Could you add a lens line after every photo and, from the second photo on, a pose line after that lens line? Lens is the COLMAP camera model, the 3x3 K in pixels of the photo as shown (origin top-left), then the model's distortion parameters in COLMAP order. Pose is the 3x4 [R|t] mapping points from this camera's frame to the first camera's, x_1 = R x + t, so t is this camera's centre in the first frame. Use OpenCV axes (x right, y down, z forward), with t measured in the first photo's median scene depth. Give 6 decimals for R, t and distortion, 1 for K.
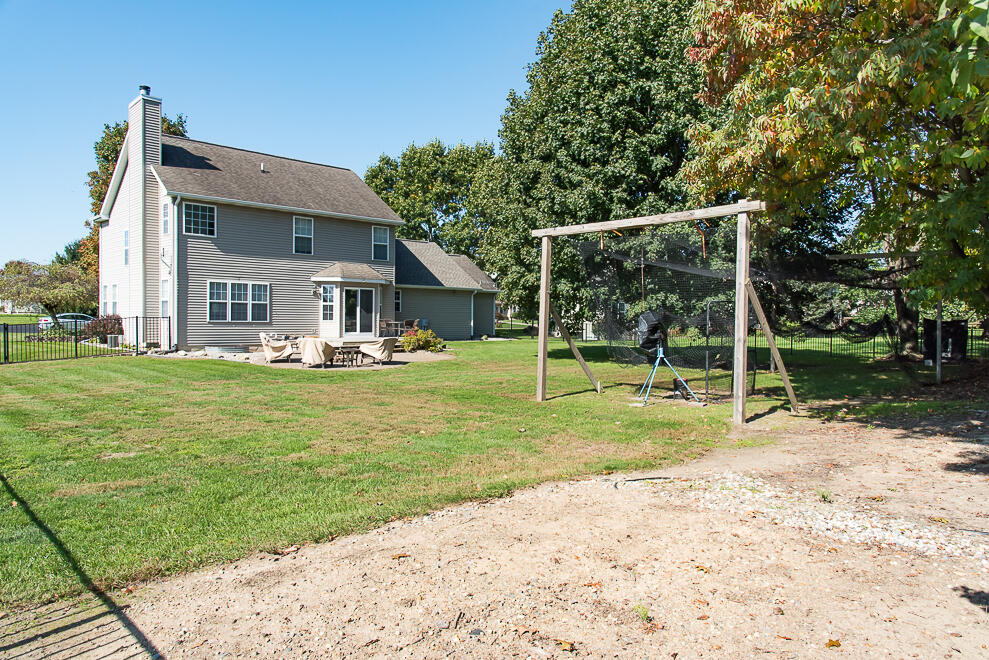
lens RADIAL K [[671.7, 0, 495.0], [0, 671.7, 326.9], [0, 0, 1]] dist [0.050532, 0.001159]
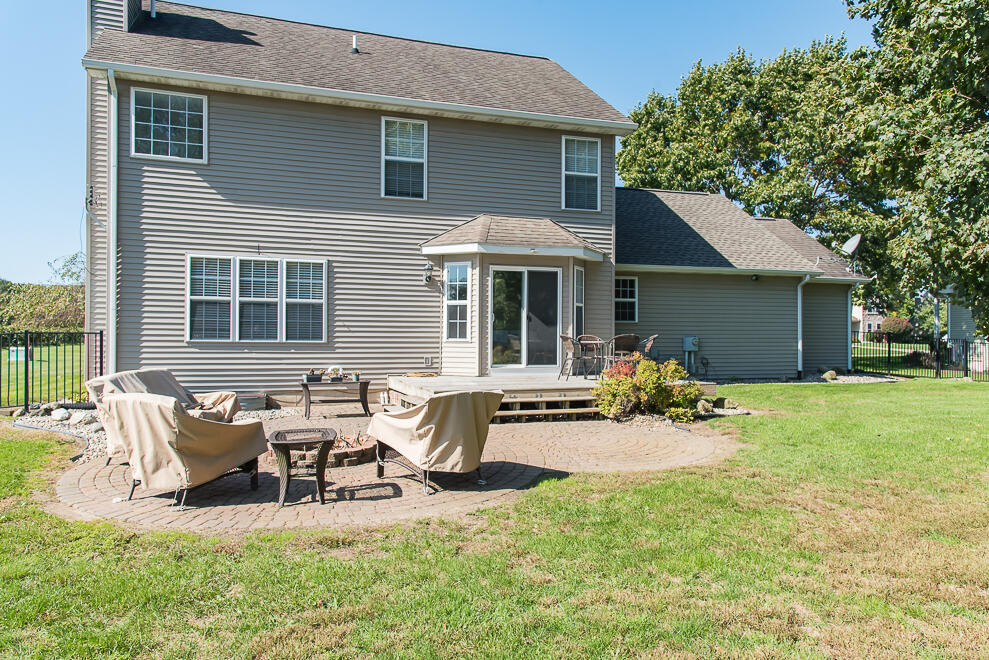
lens RADIAL K [[671.7, 0, 513.2], [0, 671.7, 335.4], [0, 0, 1]] dist [0.050532, 0.001159]
pose [[0.903106, -0.009015, -0.429322, -0.013901], [-0.001621, 0.999701, -0.024402, -0.000871], [0.429414, 0.022733, 0.902822, 0.597786]]
